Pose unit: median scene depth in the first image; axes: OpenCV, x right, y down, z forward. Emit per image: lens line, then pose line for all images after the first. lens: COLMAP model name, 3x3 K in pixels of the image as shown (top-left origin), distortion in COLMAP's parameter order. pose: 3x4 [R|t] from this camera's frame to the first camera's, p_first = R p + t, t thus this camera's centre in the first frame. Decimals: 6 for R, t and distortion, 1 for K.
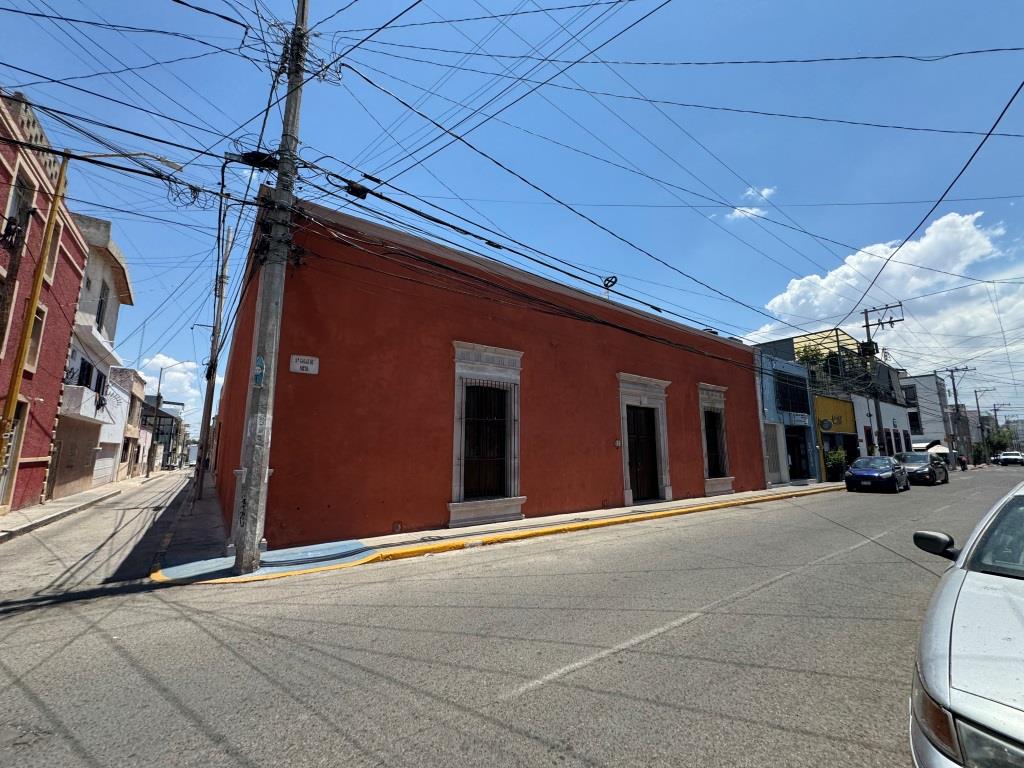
lens RADIAL K [[408.1, 0, 511.2], [0, 408.1, 382.7], [0, 0, 1]] dist [-0.001688, -0.000066]
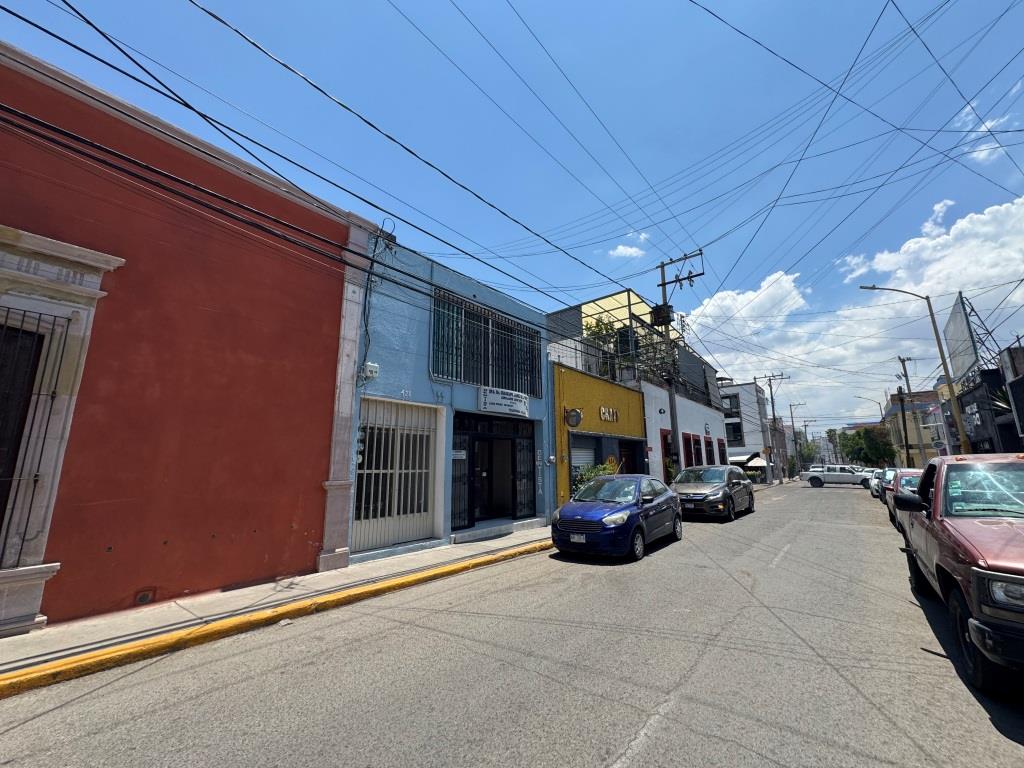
lens RADIAL K [[408.1, 0, 512.0], [0, 408.1, 384.0], [0, 0, 1]] dist [-0.000348, -0.000210]
pose [[0.968474, 0.040704, 0.245768, 0.414615], [-0.032022, 0.998717, -0.039225, 0.060735], [-0.247049, 0.030118, 0.968535, 0.354957]]
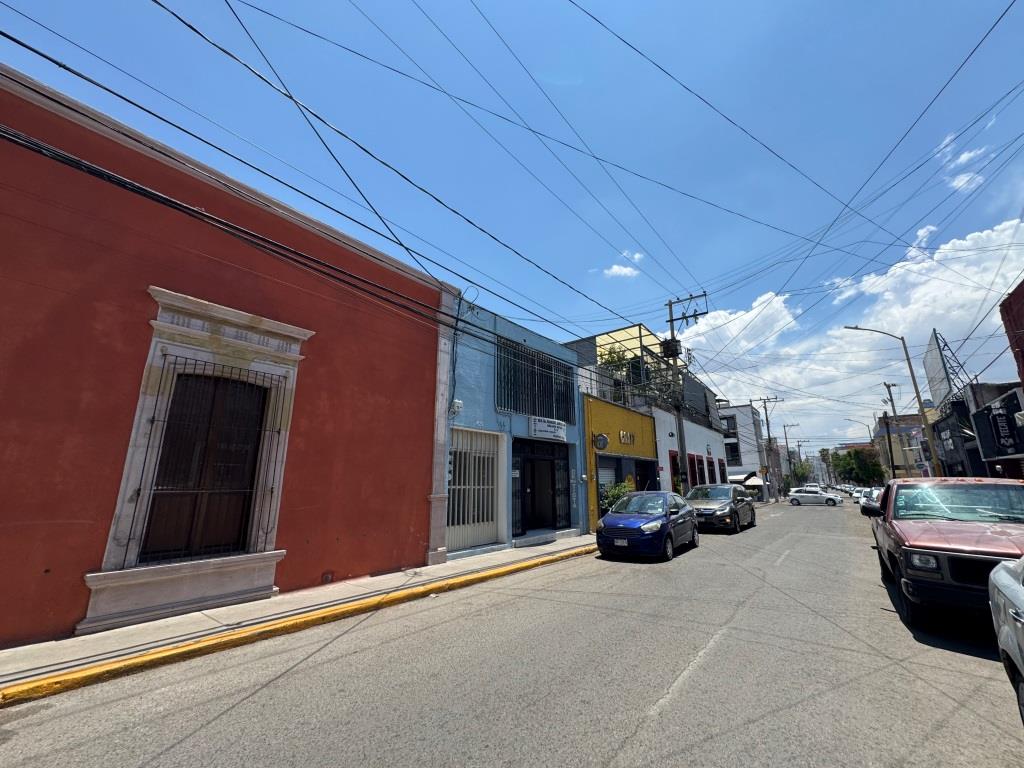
lens RADIAL K [[408.1, 0, 511.2], [0, 408.1, 382.7], [0, 0, 1]] dist [-0.001688, -0.000066]
pose [[0.965260, 0.060656, 0.254154, 0.348751], [-0.040855, 0.995755, -0.082483, 0.051376], [-0.258078, 0.069234, 0.963640, 0.300816]]
